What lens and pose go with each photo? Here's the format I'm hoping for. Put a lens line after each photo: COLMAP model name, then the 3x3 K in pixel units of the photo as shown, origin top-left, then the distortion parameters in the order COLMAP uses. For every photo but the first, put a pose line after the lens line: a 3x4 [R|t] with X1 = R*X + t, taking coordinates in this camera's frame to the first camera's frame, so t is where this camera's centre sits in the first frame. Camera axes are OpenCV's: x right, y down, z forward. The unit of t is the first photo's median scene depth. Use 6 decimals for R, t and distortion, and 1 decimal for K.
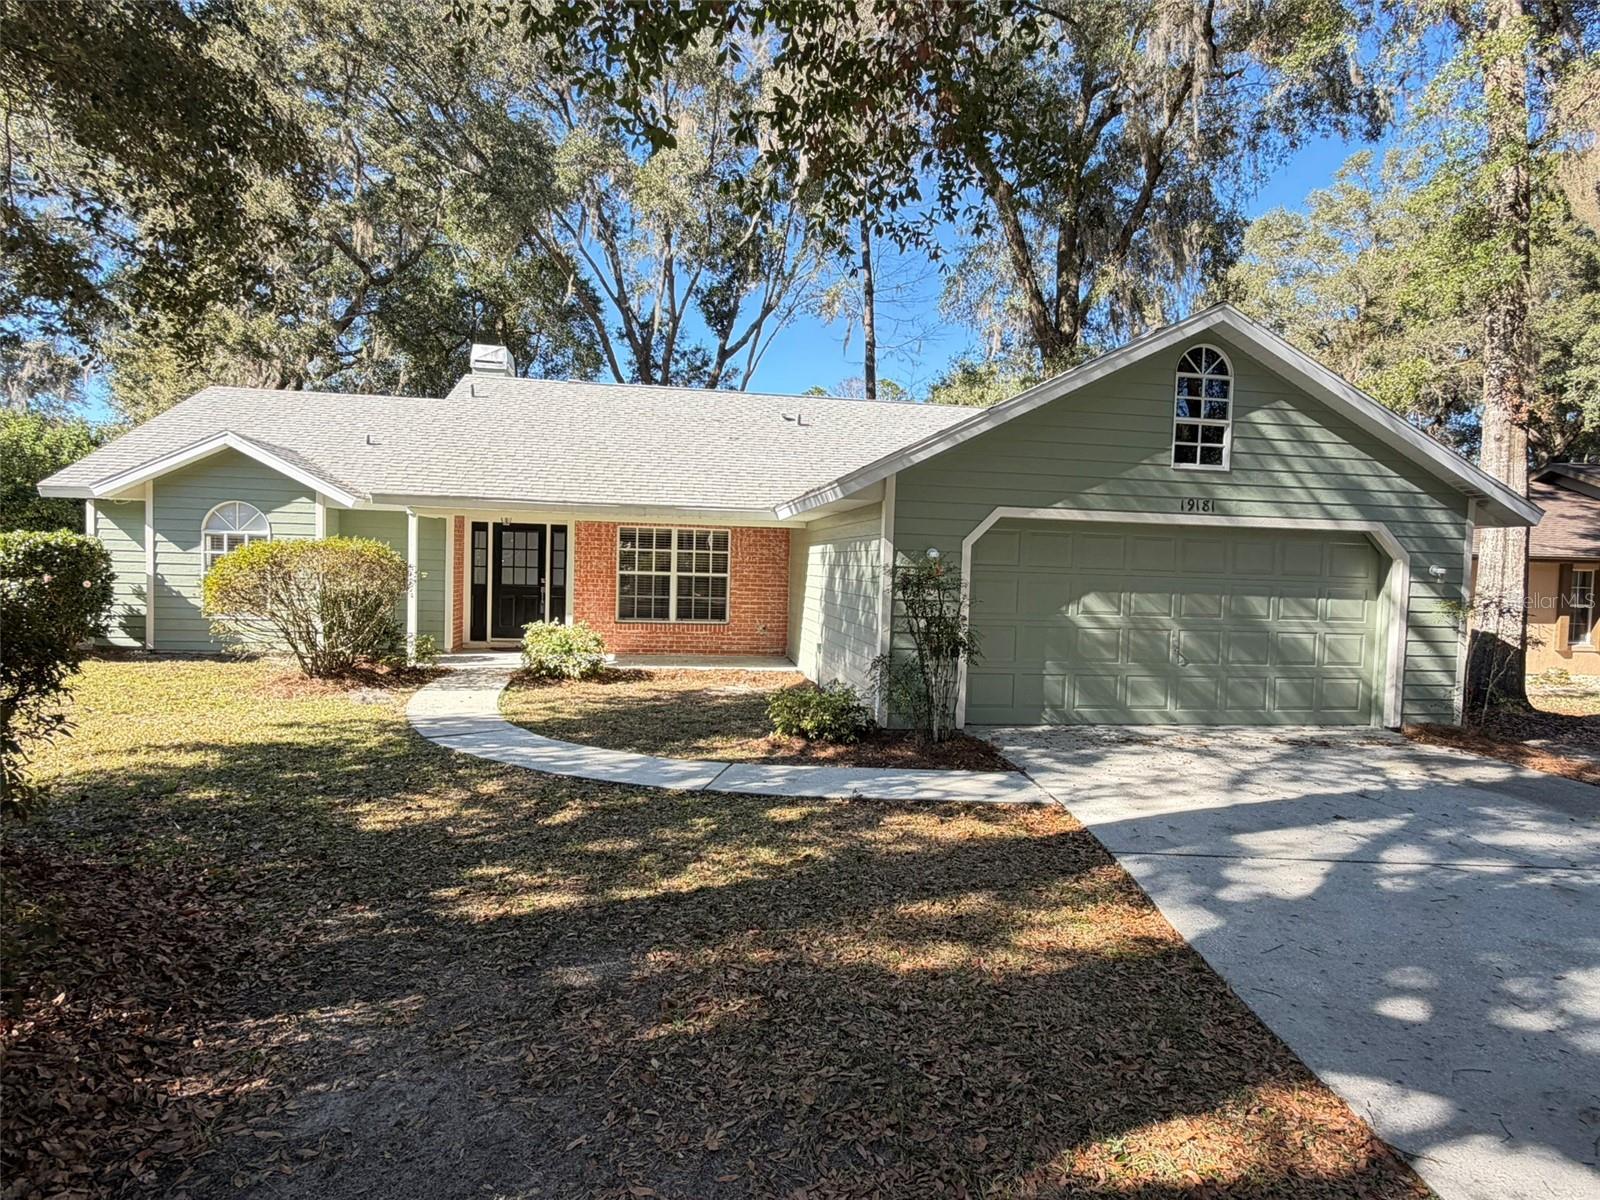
lens RADIAL K [[863.6, 0, 800.0], [0, 863.6, 600.0], [0, 0, 1]] dist [-0.002635, -0.000998]
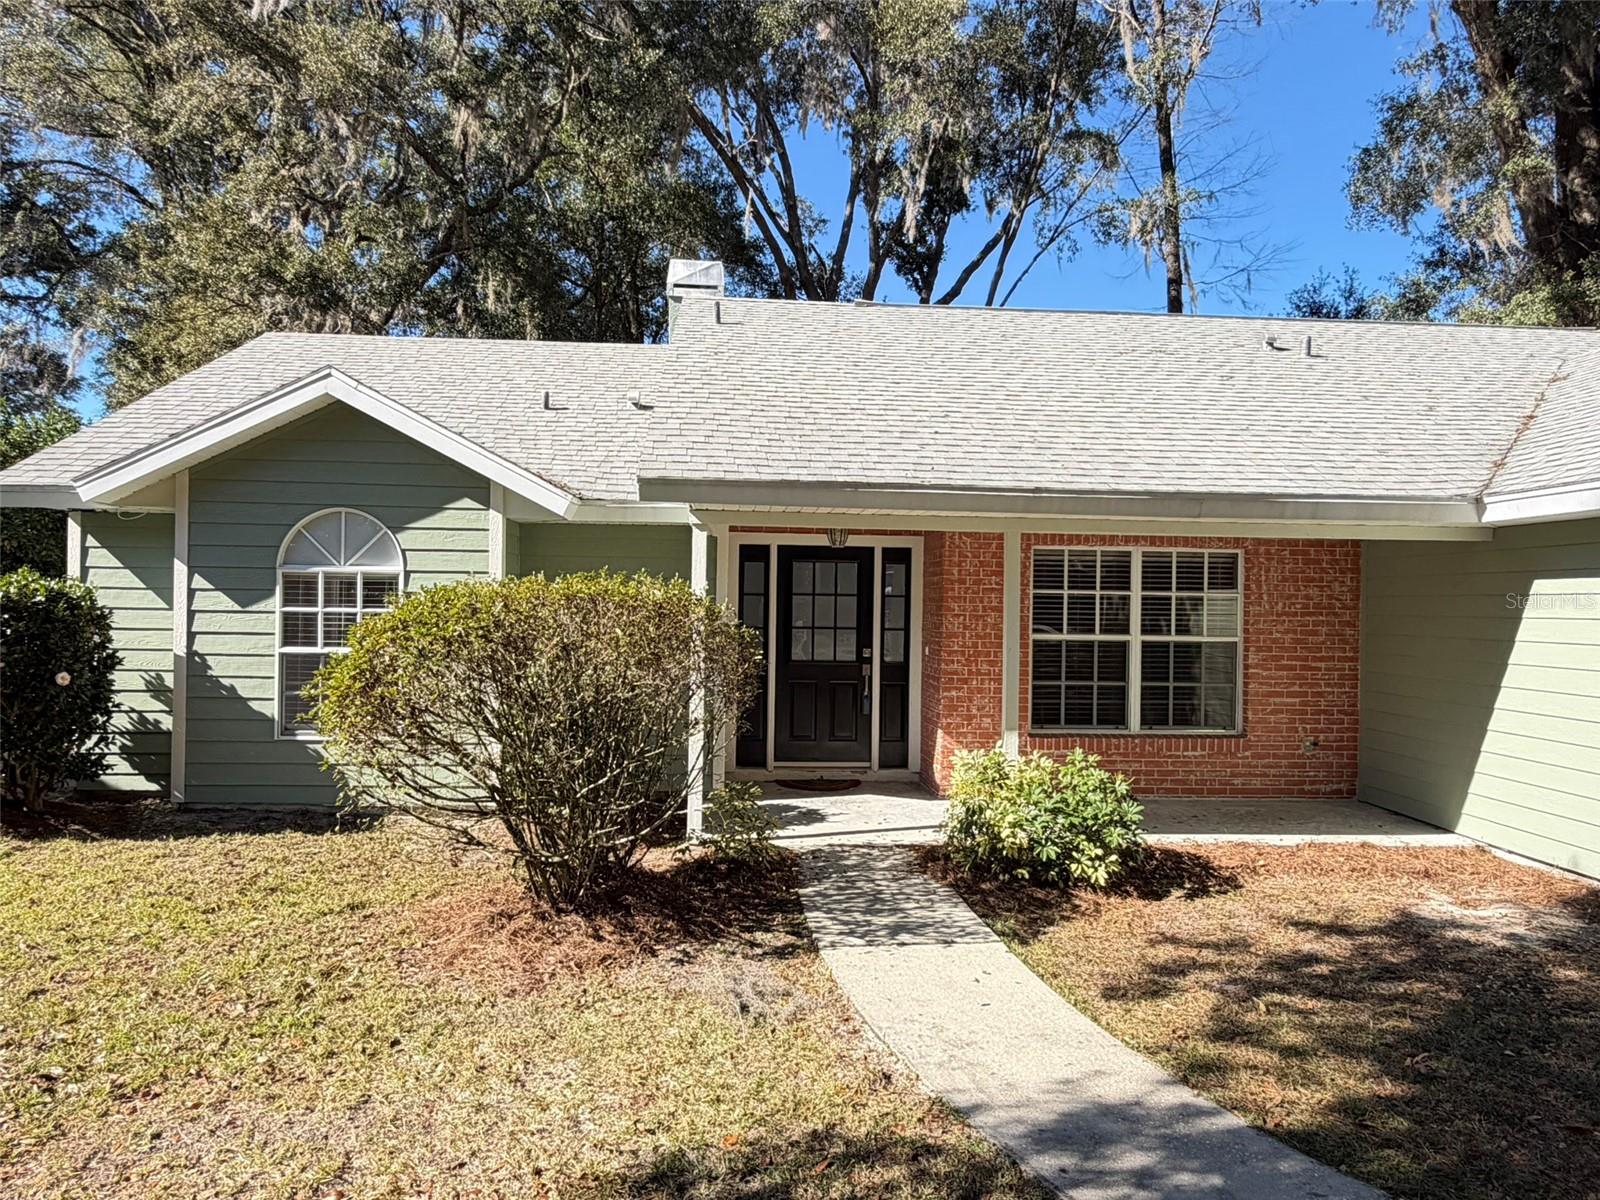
lens RADIAL K [[1074.1, 0, 800.0], [0, 1074.1, 600.0], [0, 0, 1]] dist [0.001124, 0.002286]
pose [[0.995103, -0.014285, -0.097808, -0.311249], [0.009433, 0.998710, -0.049887, -0.025409], [0.098395, 0.048720, 0.993954, 0.383250]]
